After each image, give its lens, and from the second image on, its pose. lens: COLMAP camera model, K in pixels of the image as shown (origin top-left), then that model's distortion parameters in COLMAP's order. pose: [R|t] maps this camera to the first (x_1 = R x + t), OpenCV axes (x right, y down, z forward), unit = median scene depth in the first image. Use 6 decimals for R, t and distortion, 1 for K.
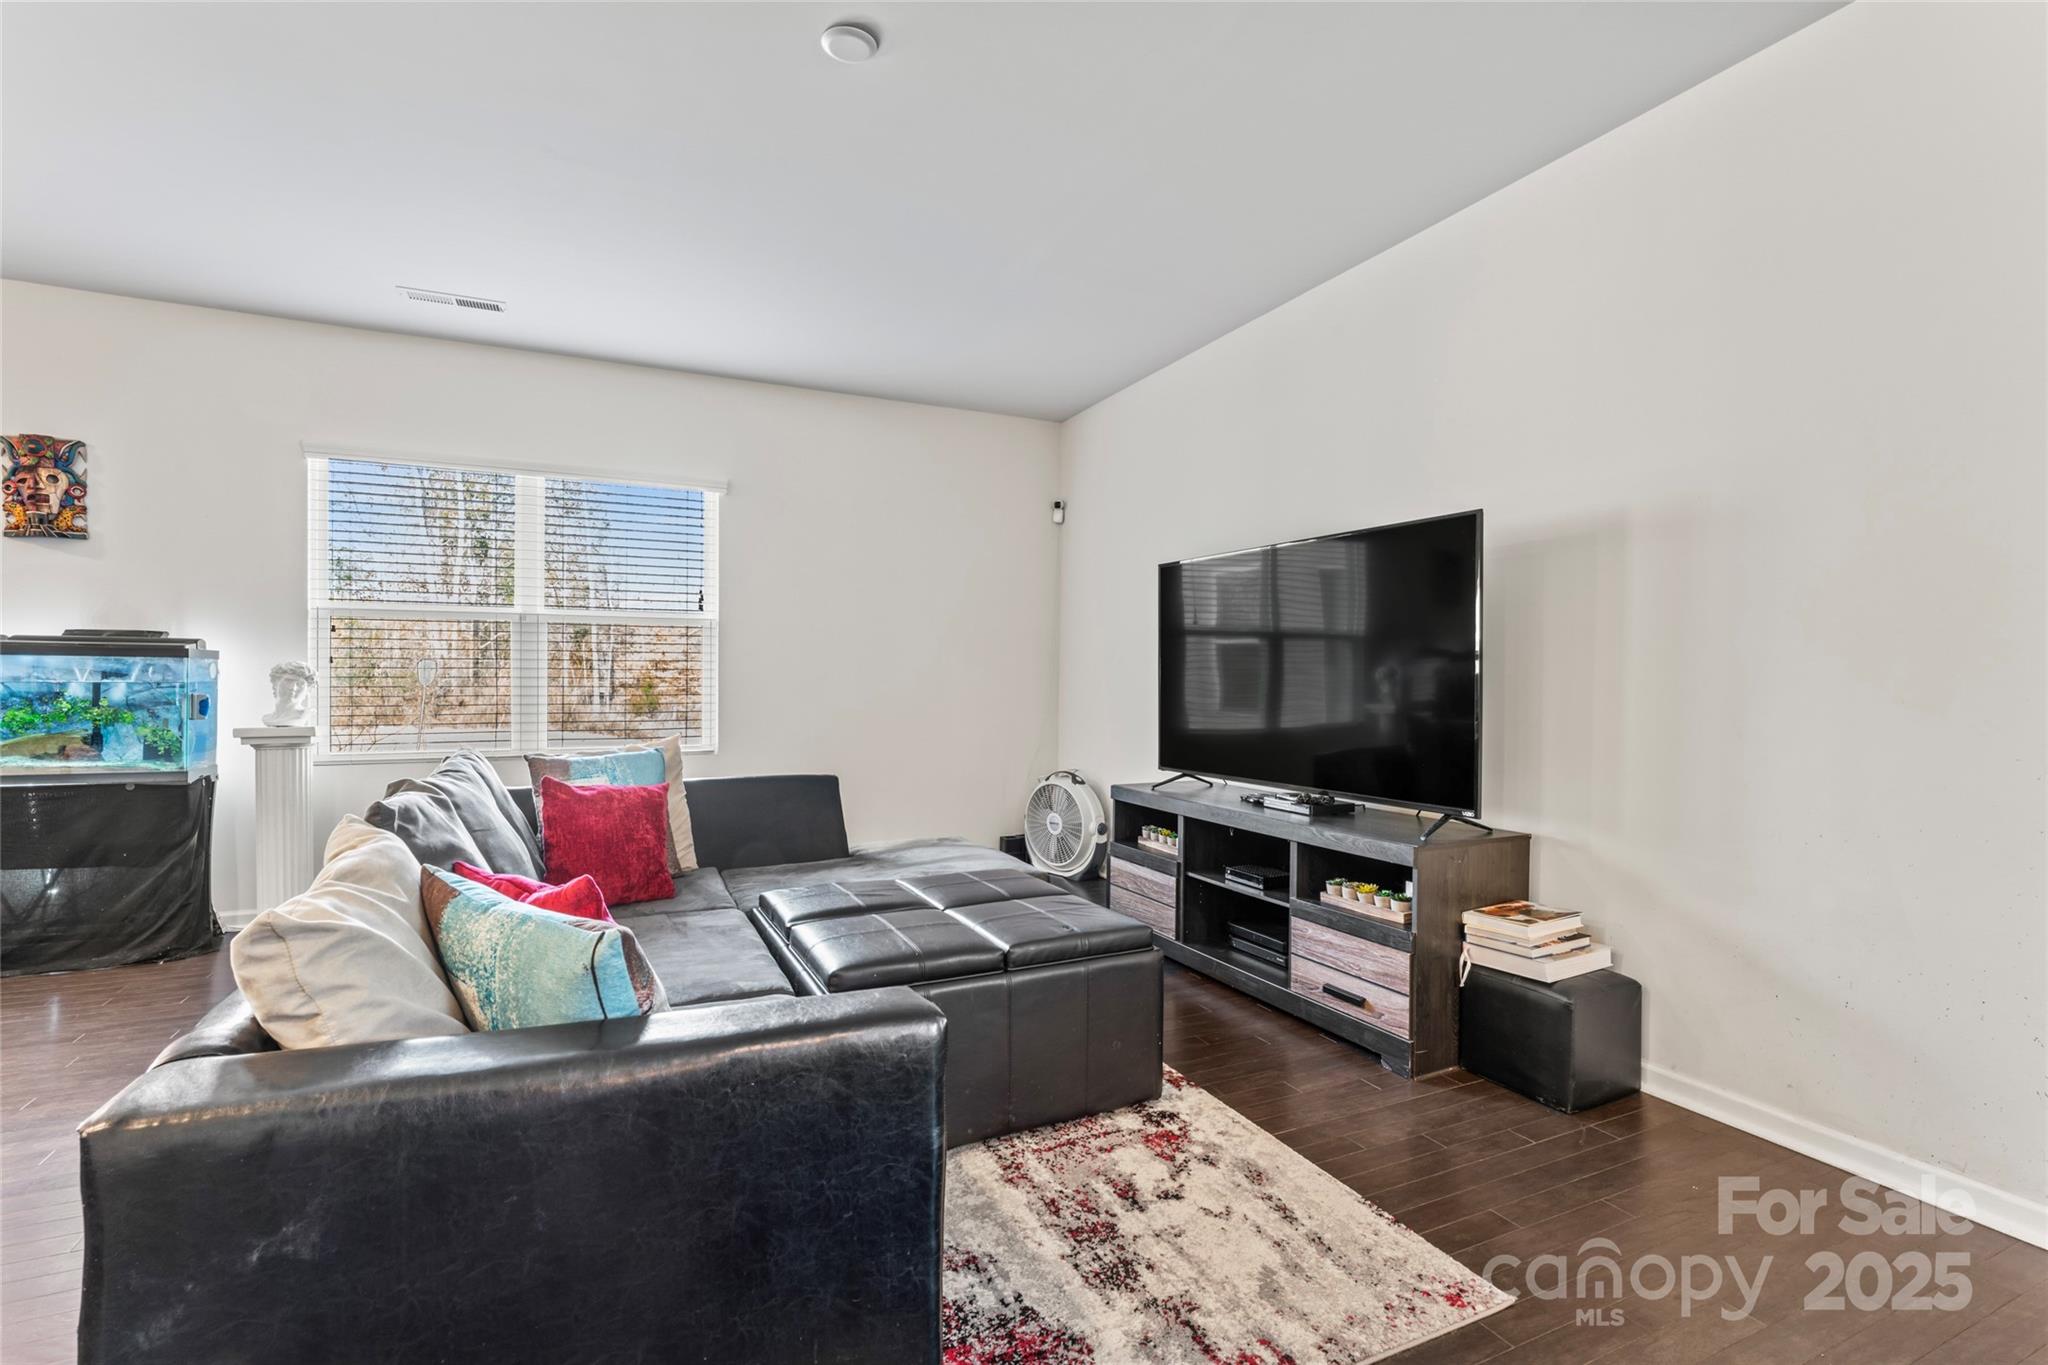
lens RADIAL K [[929.7, 0, 1017.9], [0, 929.7, 686.5], [0, 0, 1]] dist [-0.000582, -0.000176]
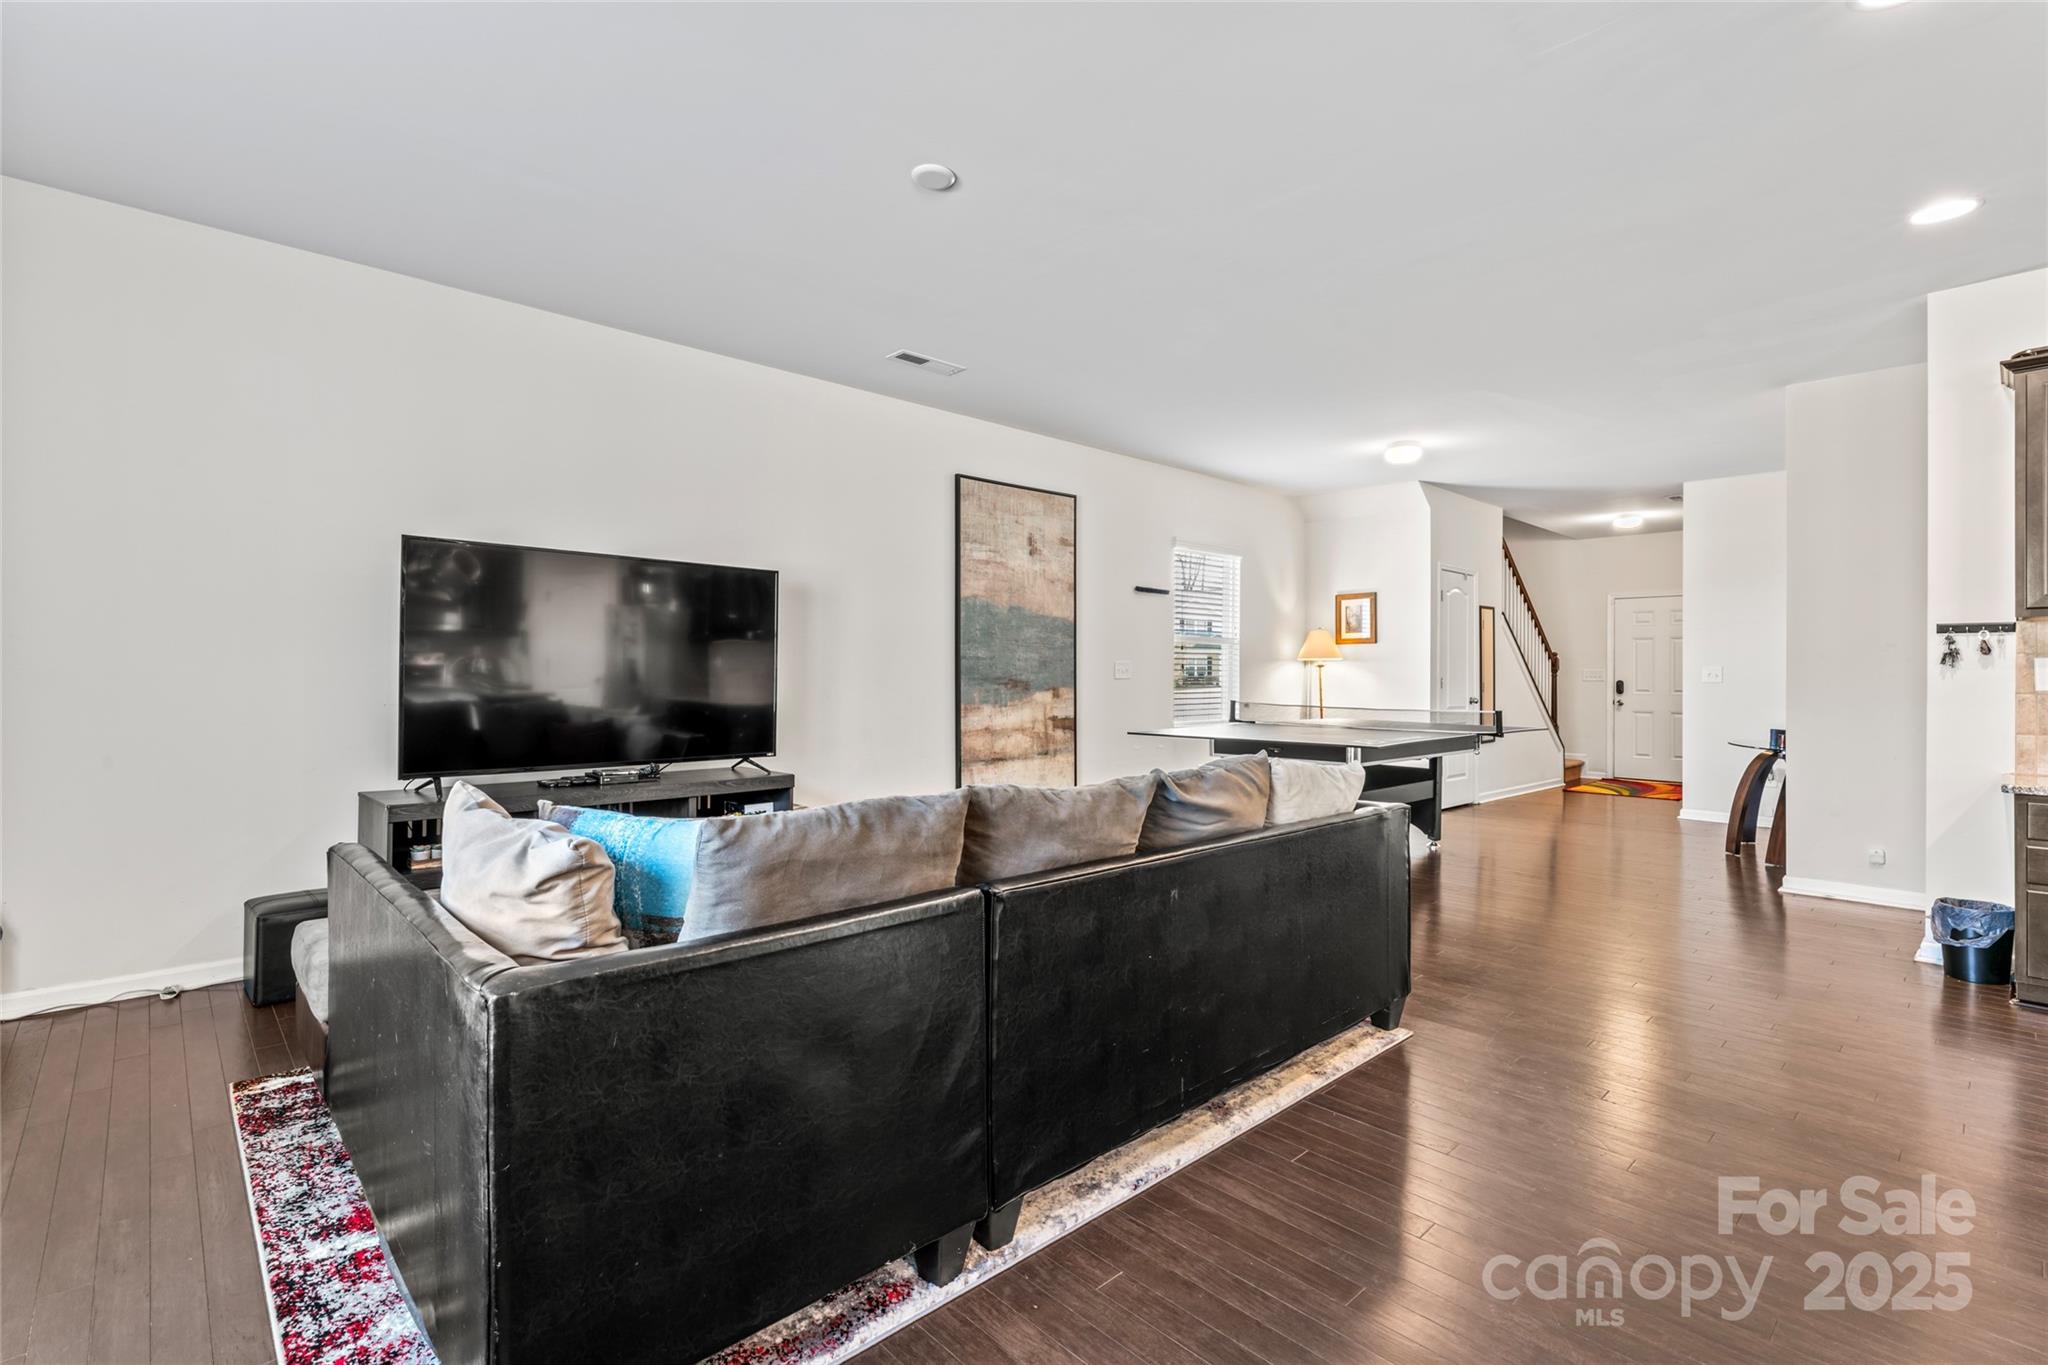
lens RADIAL K [[935.3, 0, 1013.9], [0, 935.3, 668.7], [0, 0, 1]] dist [-0.004307, -0.000925]
pose [[-0.309623, -0.002960, 0.950855, -0.879923], [0.001101, 0.999993, 0.003472, -0.014168], [-0.950859, 0.002122, -0.309617, 0.795624]]
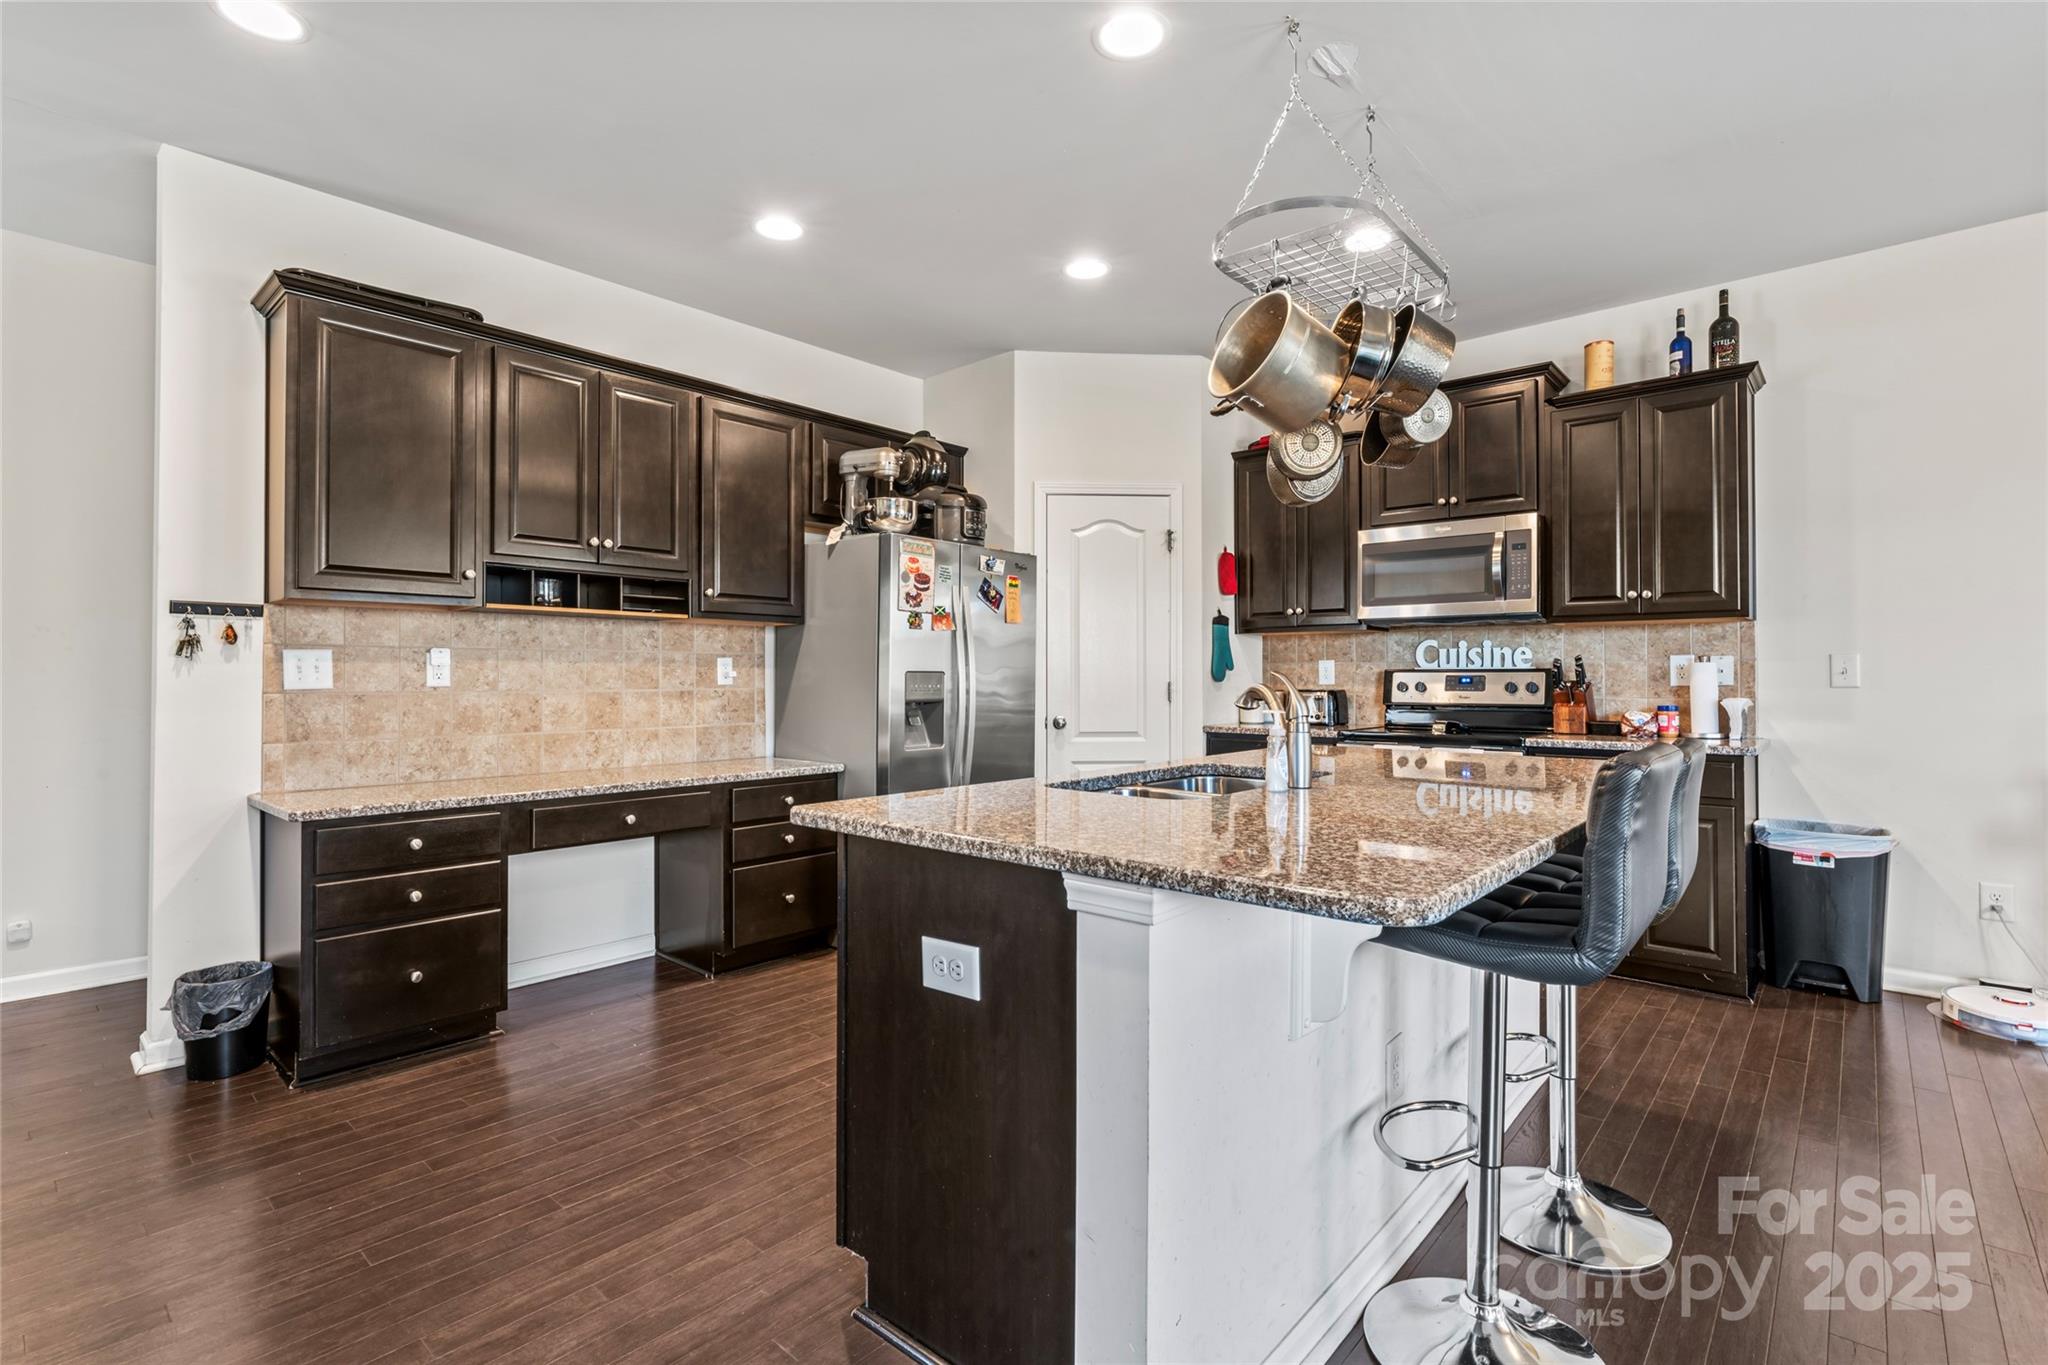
lens RADIAL K [[947.1, 0, 1028.4], [0, 947.1, 666.7], [0, 0, 1]] dist [-0.003259, 0.000294]
pose [[-0.915856, -0.012478, -0.401313, -0.556852], [-0.011499, 0.999922, -0.004847, -0.009699], [0.401342, 0.000176, -0.915928, 0.491616]]
